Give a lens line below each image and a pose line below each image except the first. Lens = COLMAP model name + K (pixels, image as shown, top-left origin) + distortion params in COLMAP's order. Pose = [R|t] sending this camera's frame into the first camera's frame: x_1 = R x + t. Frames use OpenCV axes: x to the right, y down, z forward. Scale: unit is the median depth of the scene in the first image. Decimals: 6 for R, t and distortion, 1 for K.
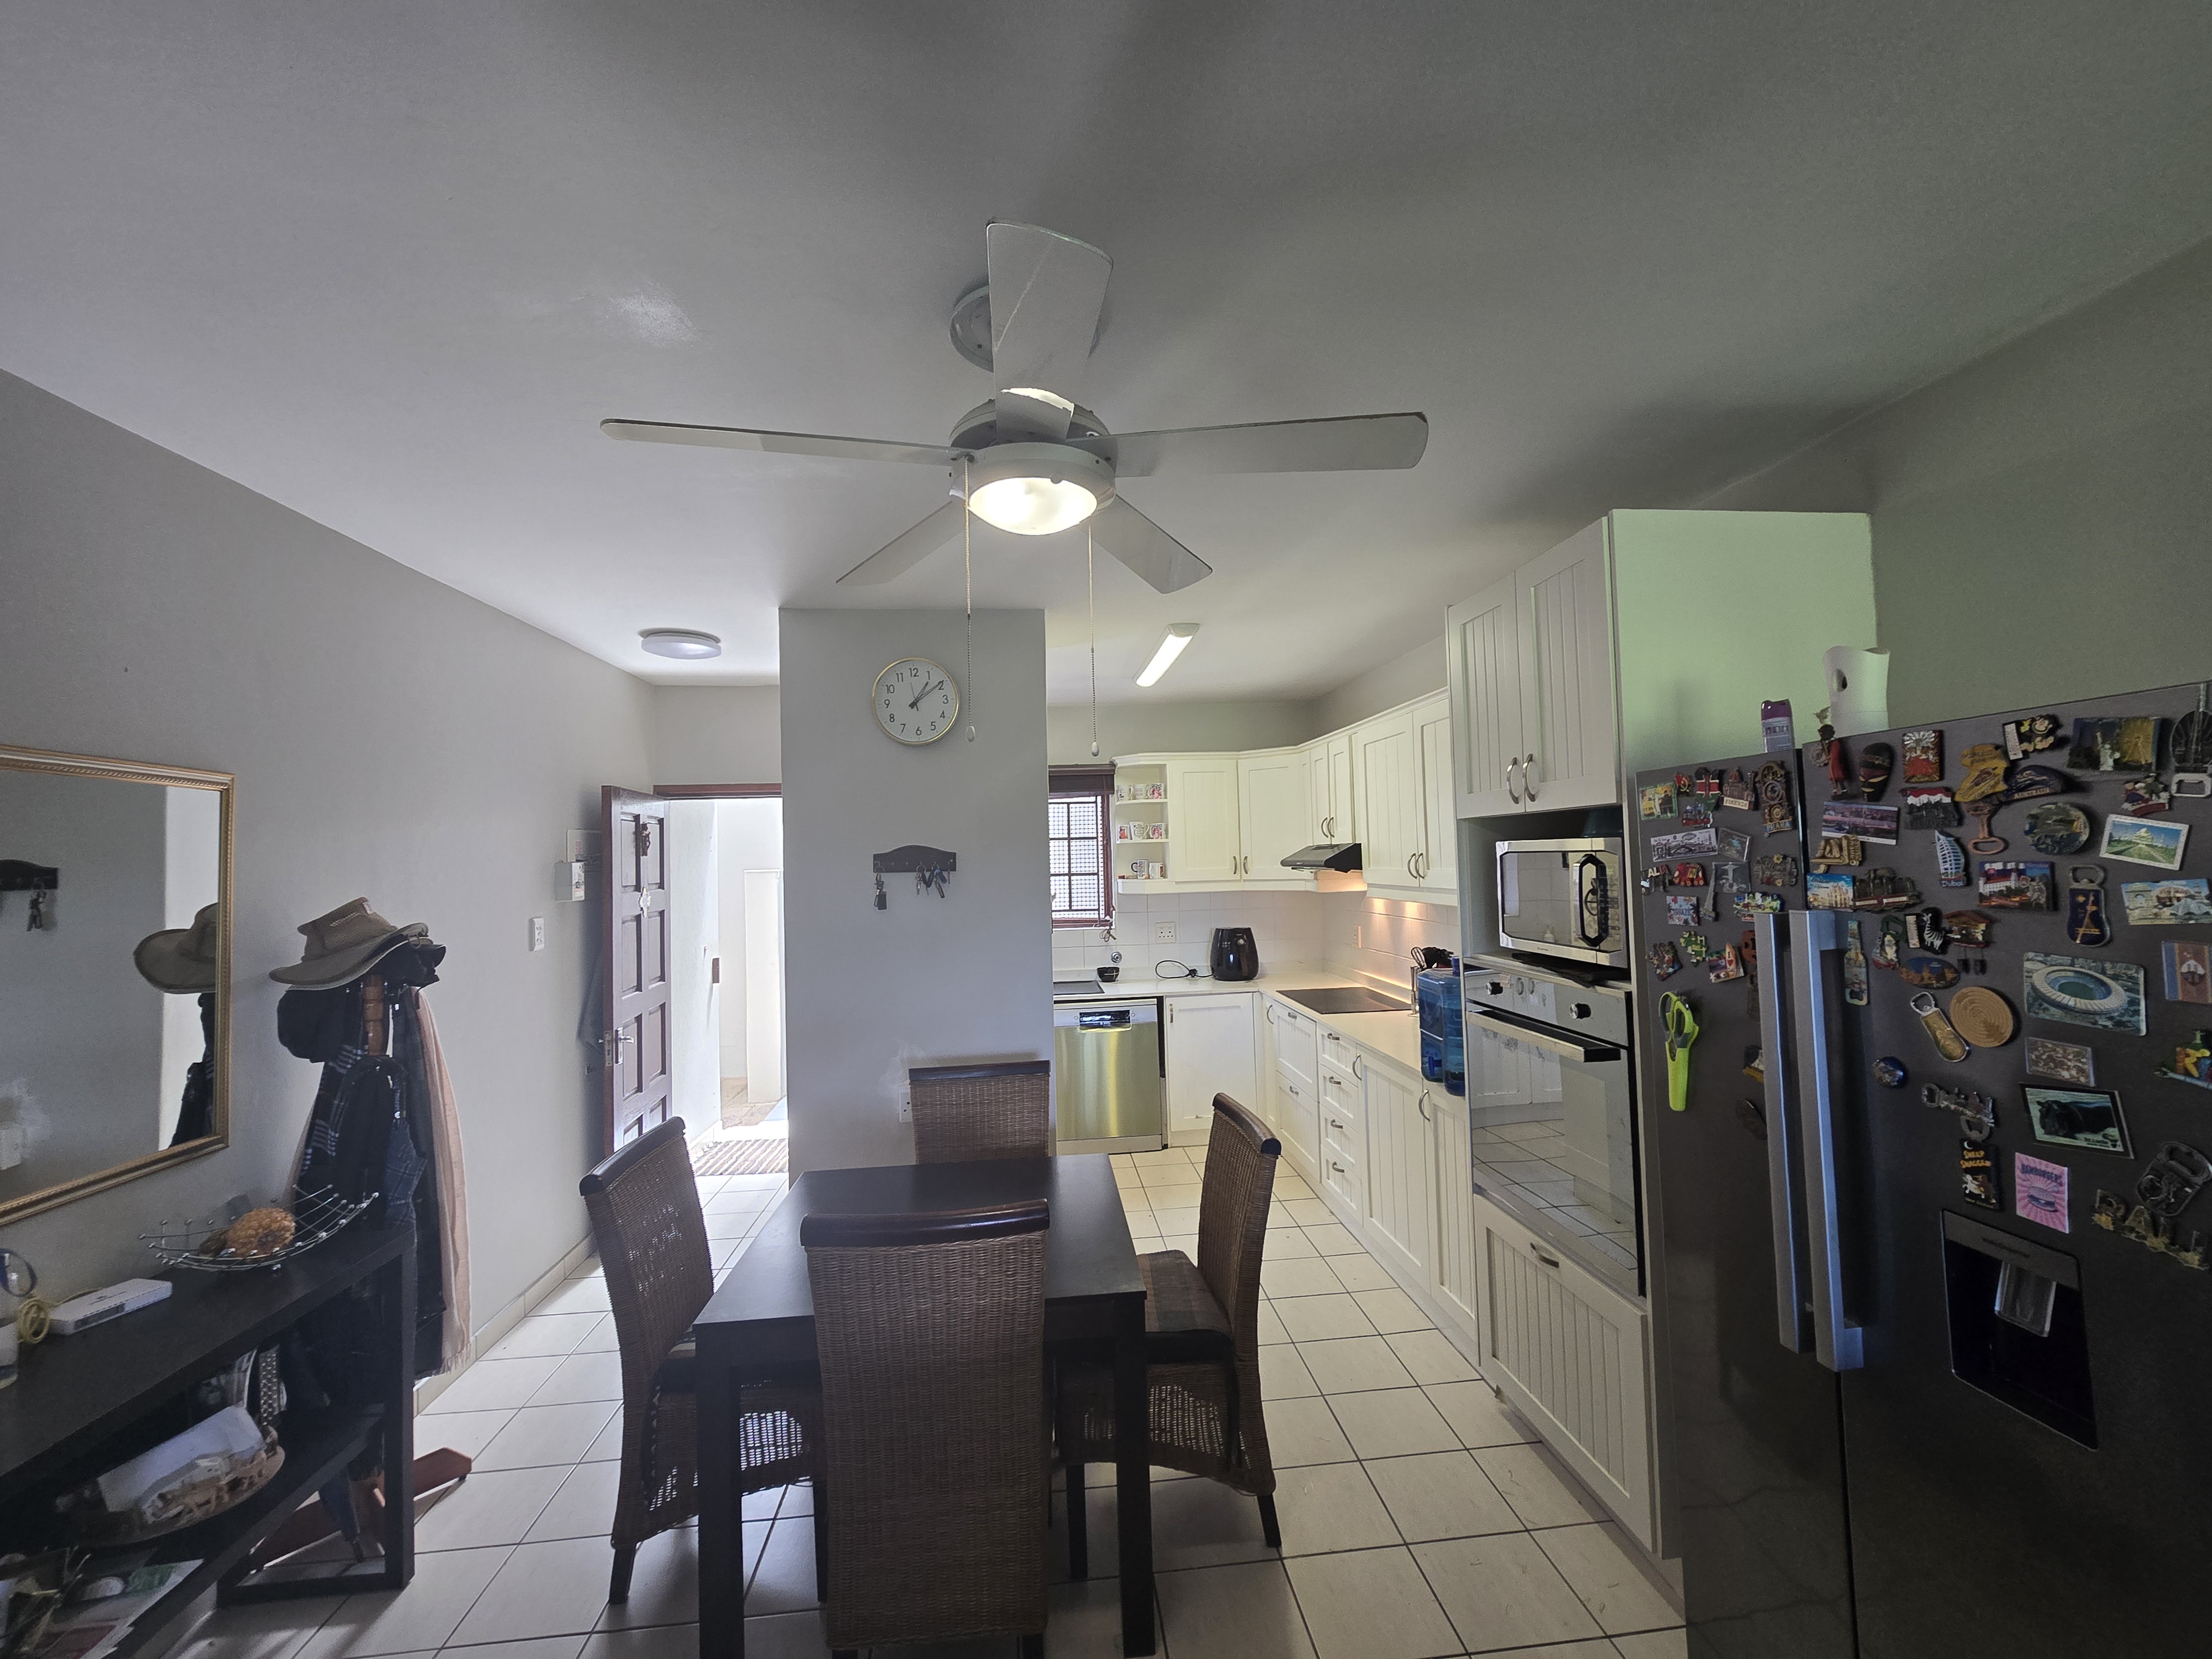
lens RADIAL K [[904.4, 0, 1116.7], [0, 904.4, 829.9], [0, 0, 1]] dist [-0.001966, 0.000856]
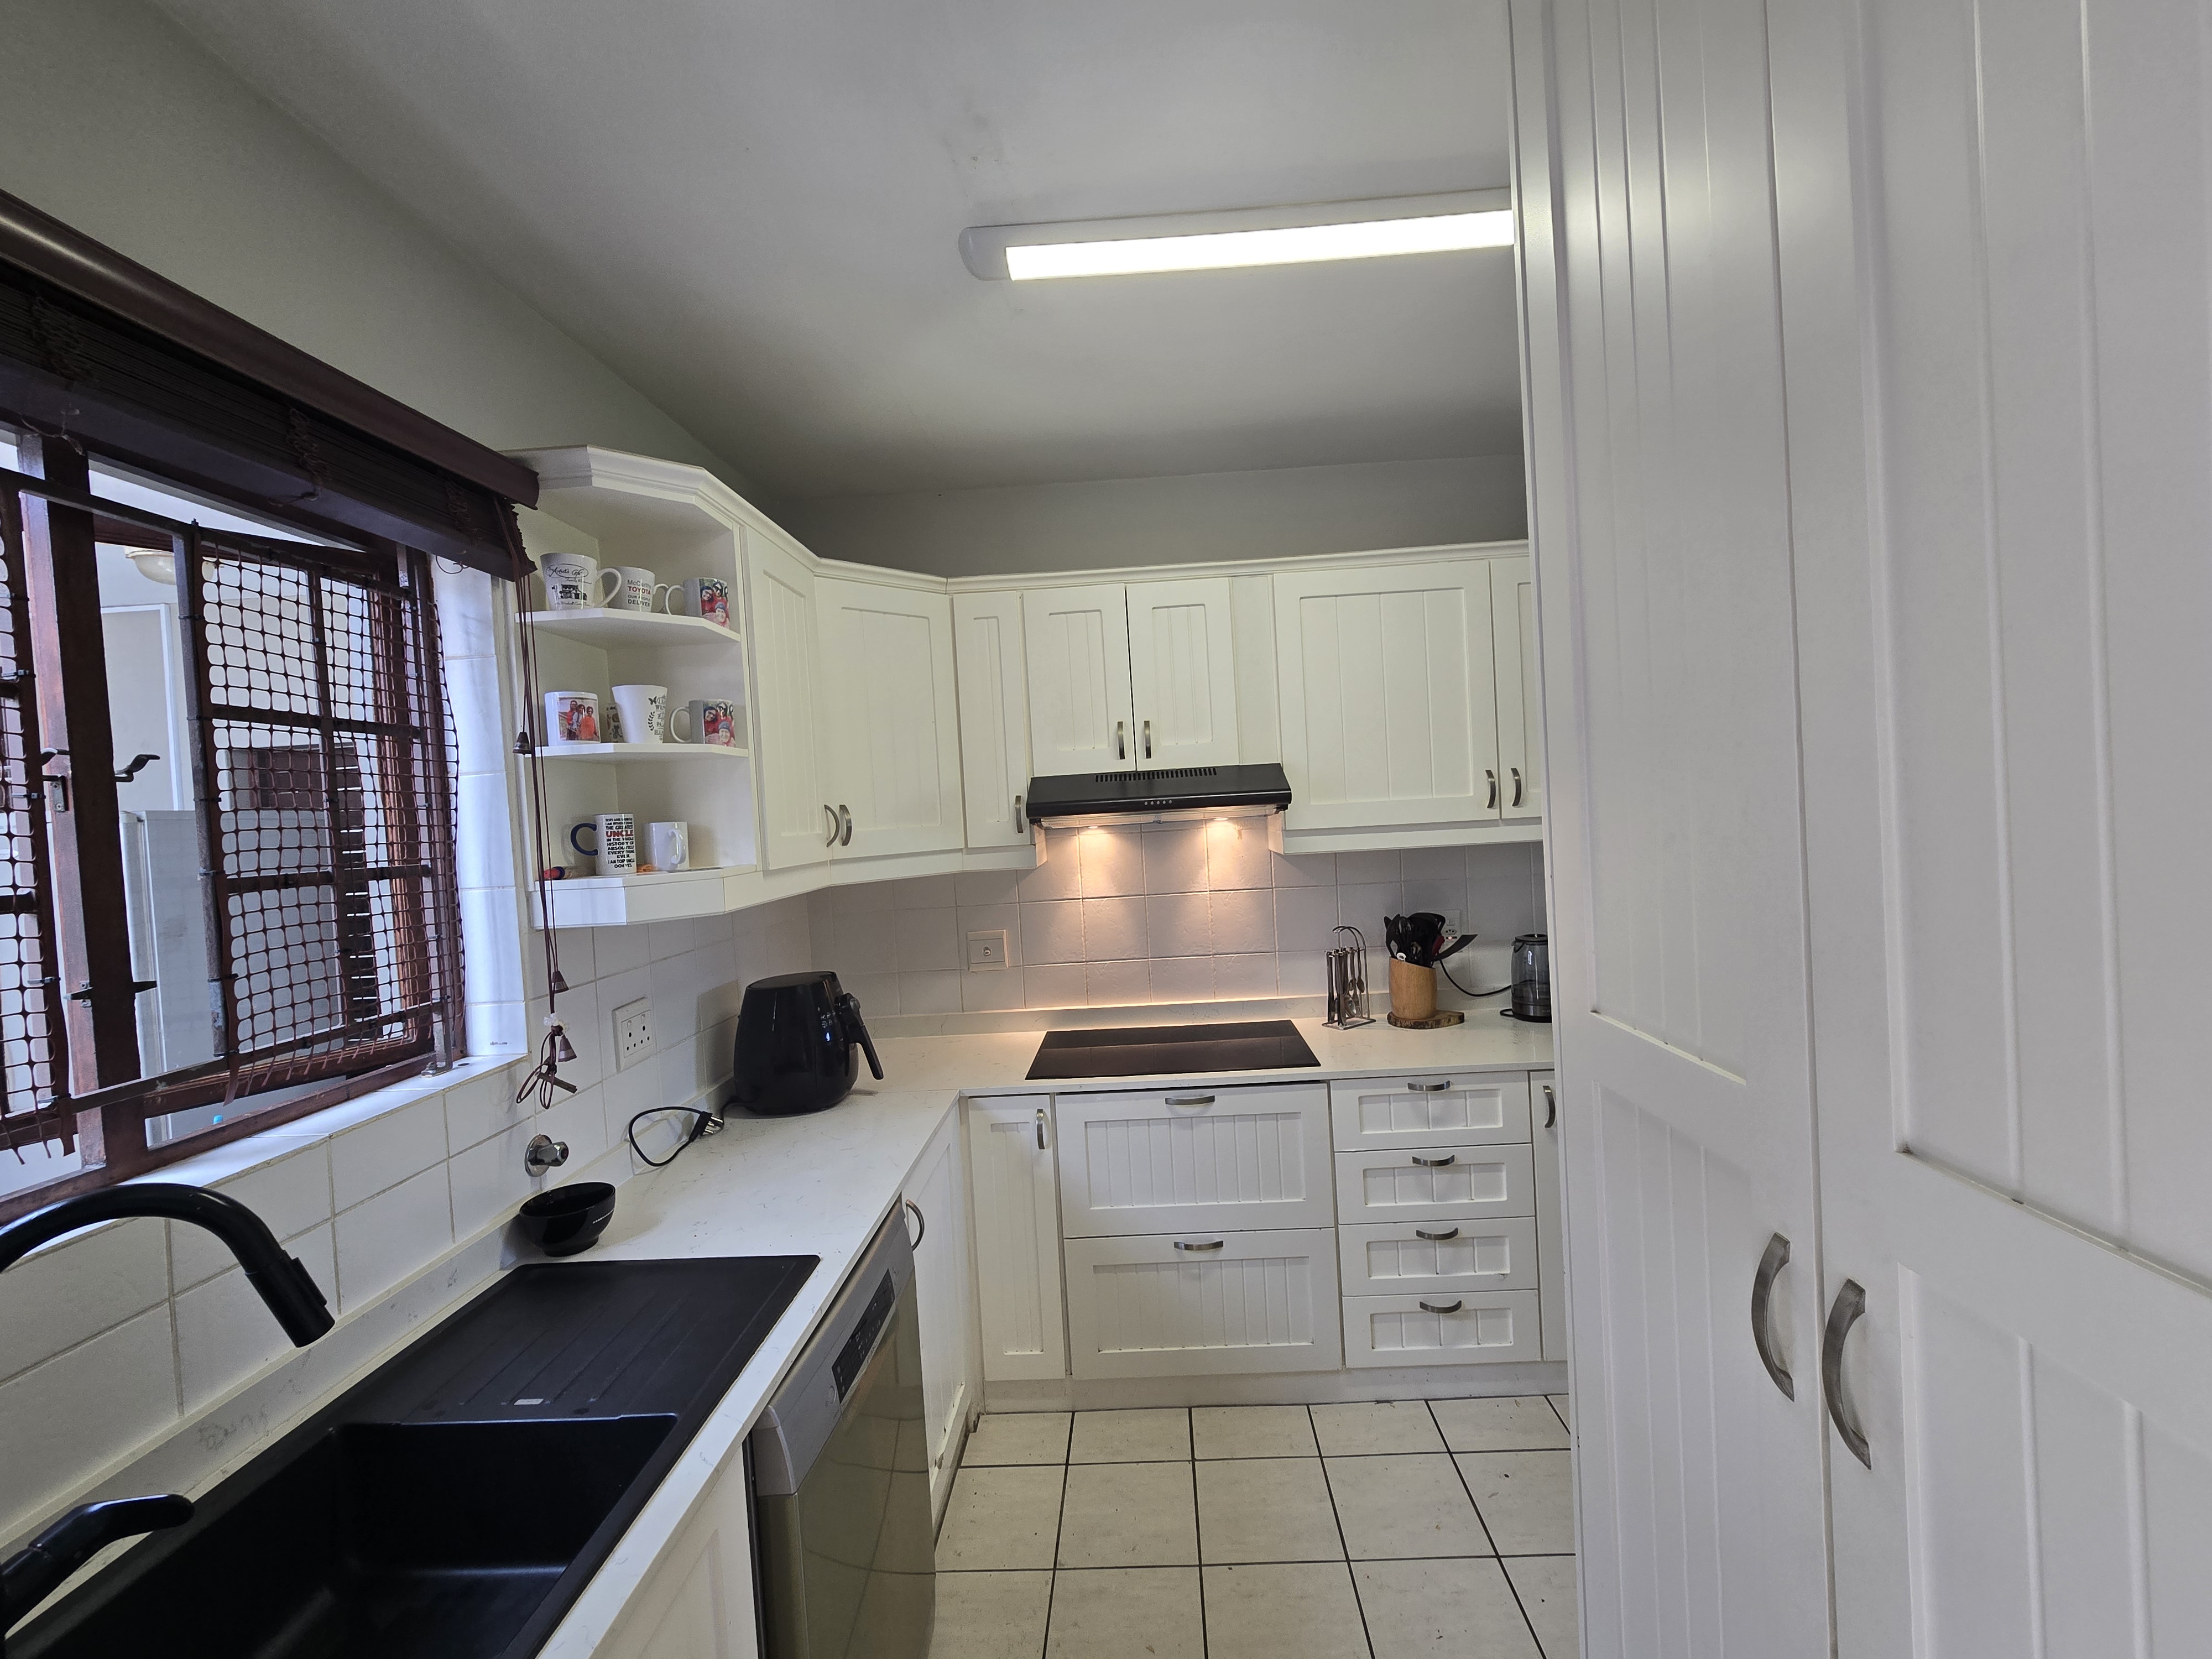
lens RADIAL K [[904.4, 0, 1104.9], [0, 904.4, 832.2], [0, 0, 1]] dist [-0.001966, 0.000856]
pose [[0.136024, -0.002383, 0.990703, -0.278878], [0.029490, 0.999564, -0.001645, 0.048419], [-0.990267, 0.029439, 0.136035, 0.849664]]
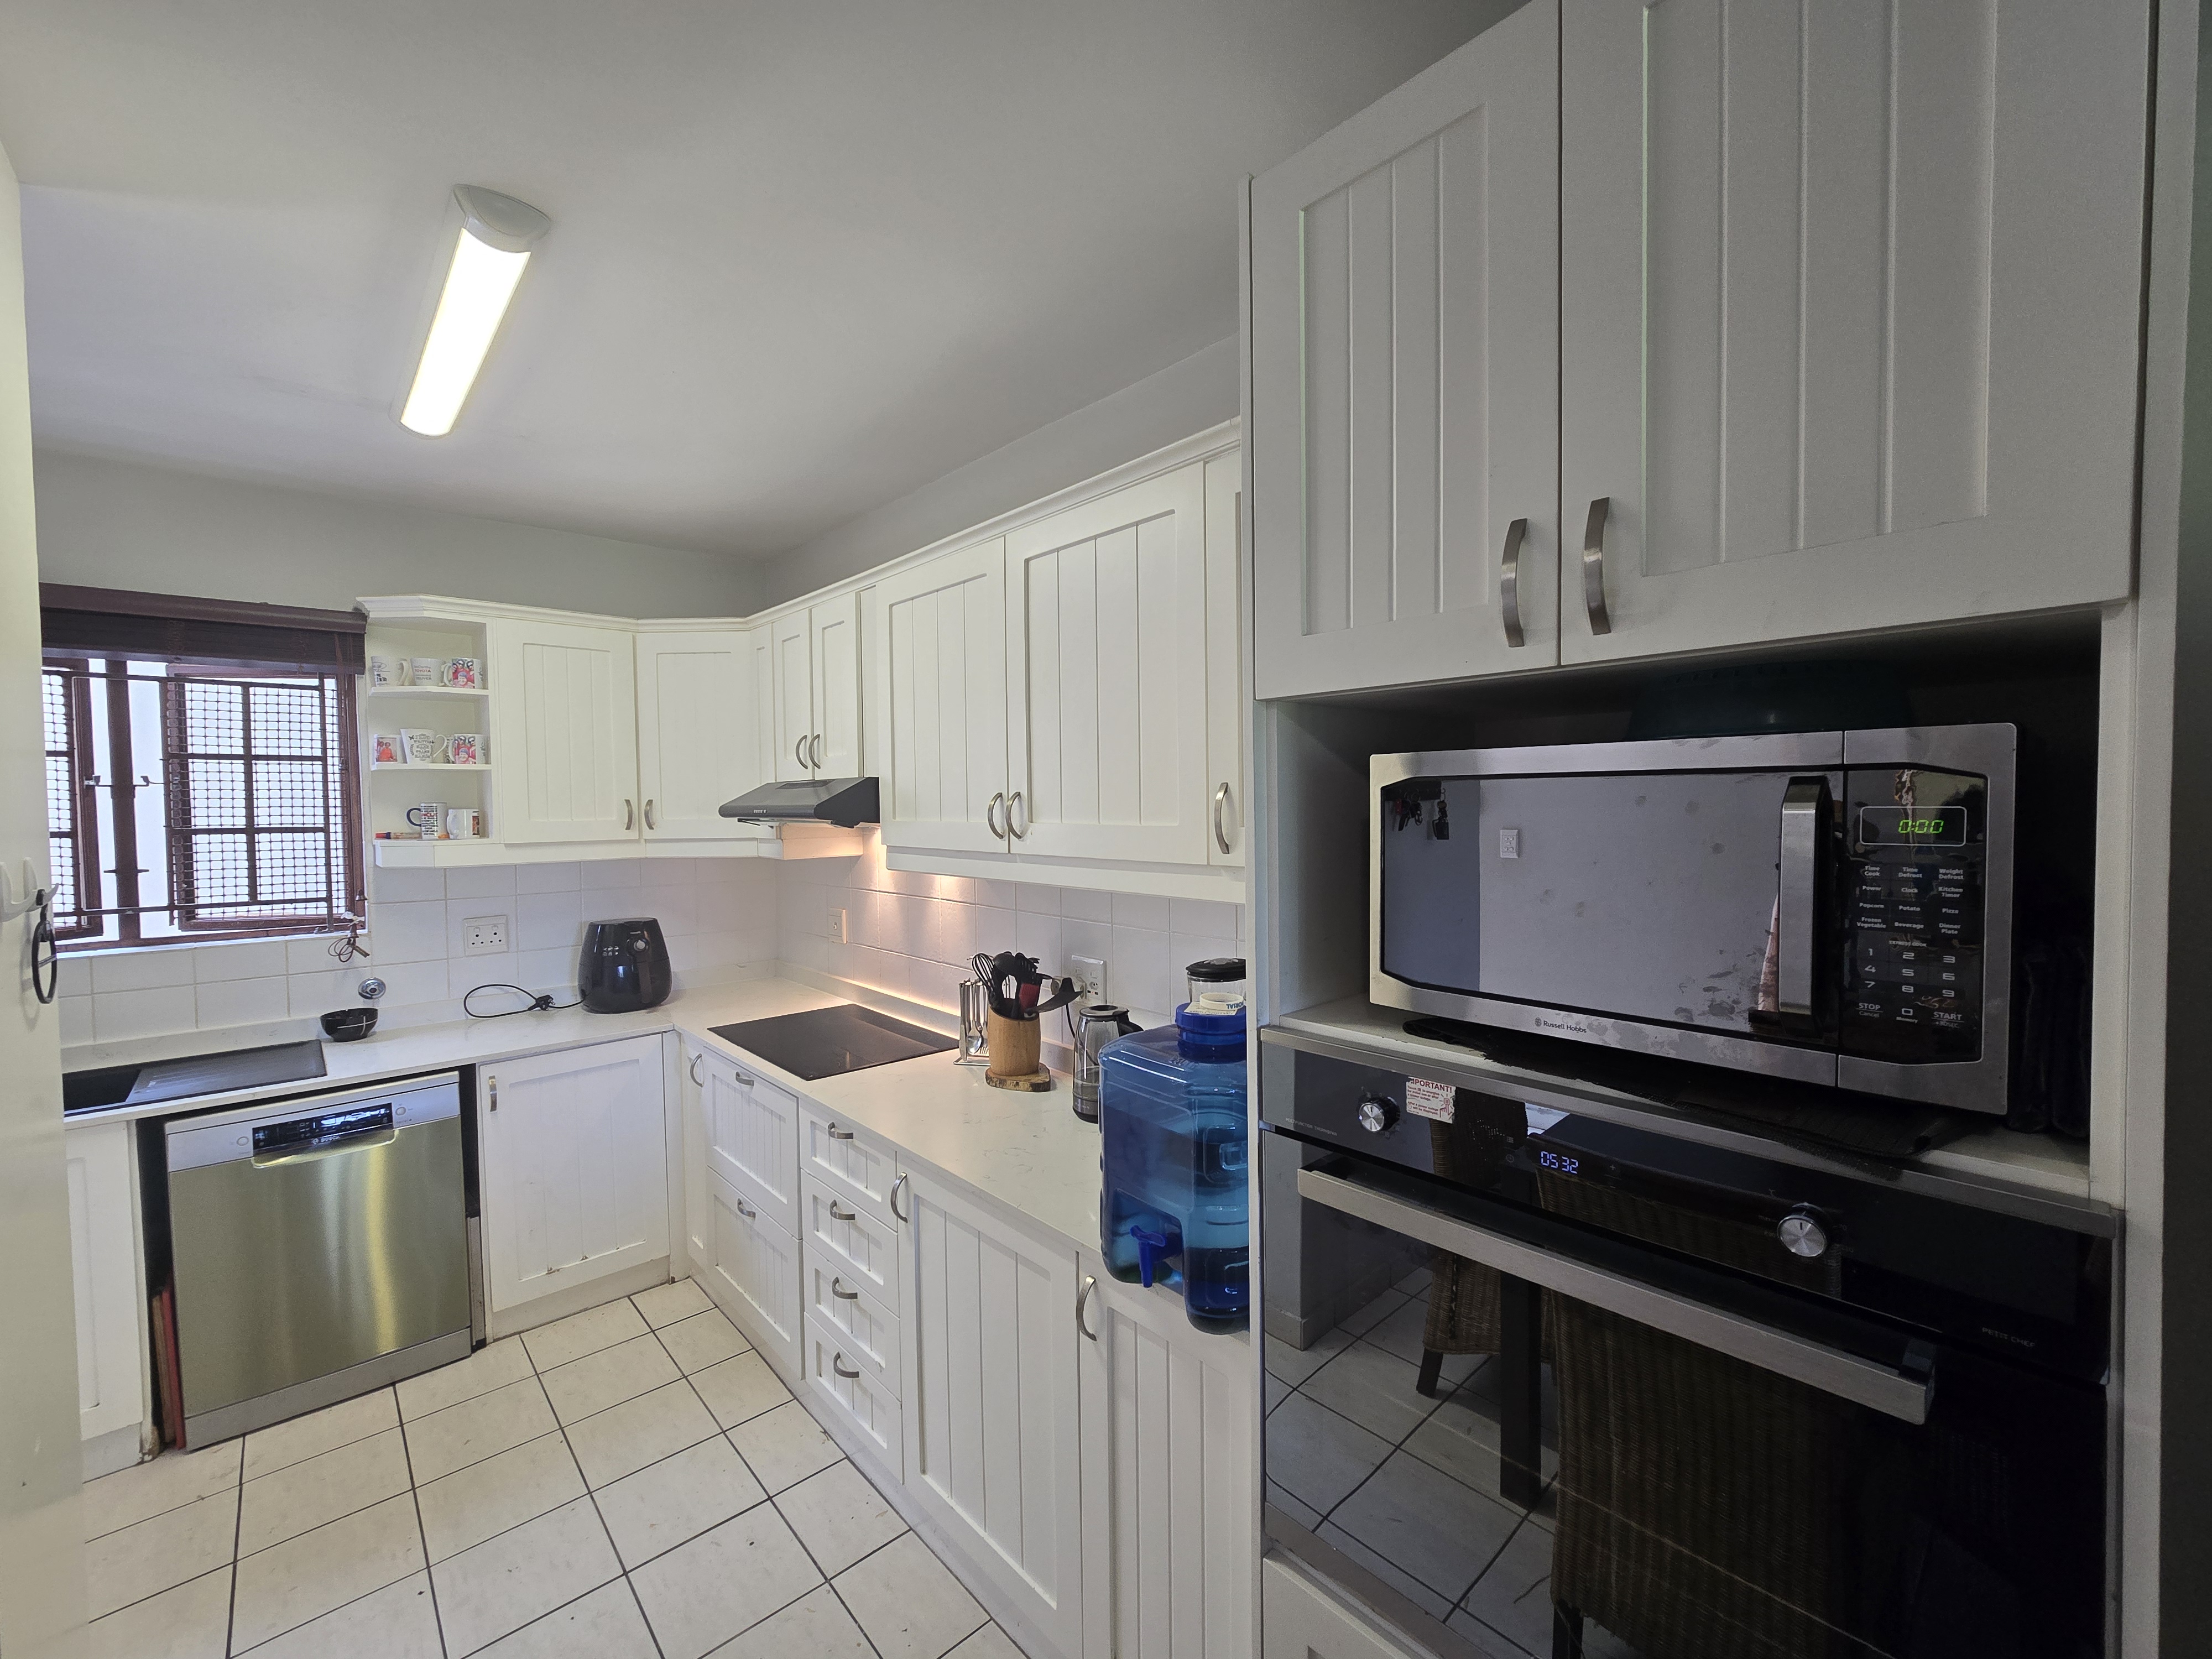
lens RADIAL K [[904.4, 0, 1108.7], [0, 904.4, 831.6], [0, 0, 1]] dist [-0.001966, 0.000856]
pose [[0.807685, -0.000682, 0.589614, 0.038594], [-0.029667, 0.998686, 0.041794, 0.017196], [-0.588868, -0.051248, 0.806603, 0.362013]]
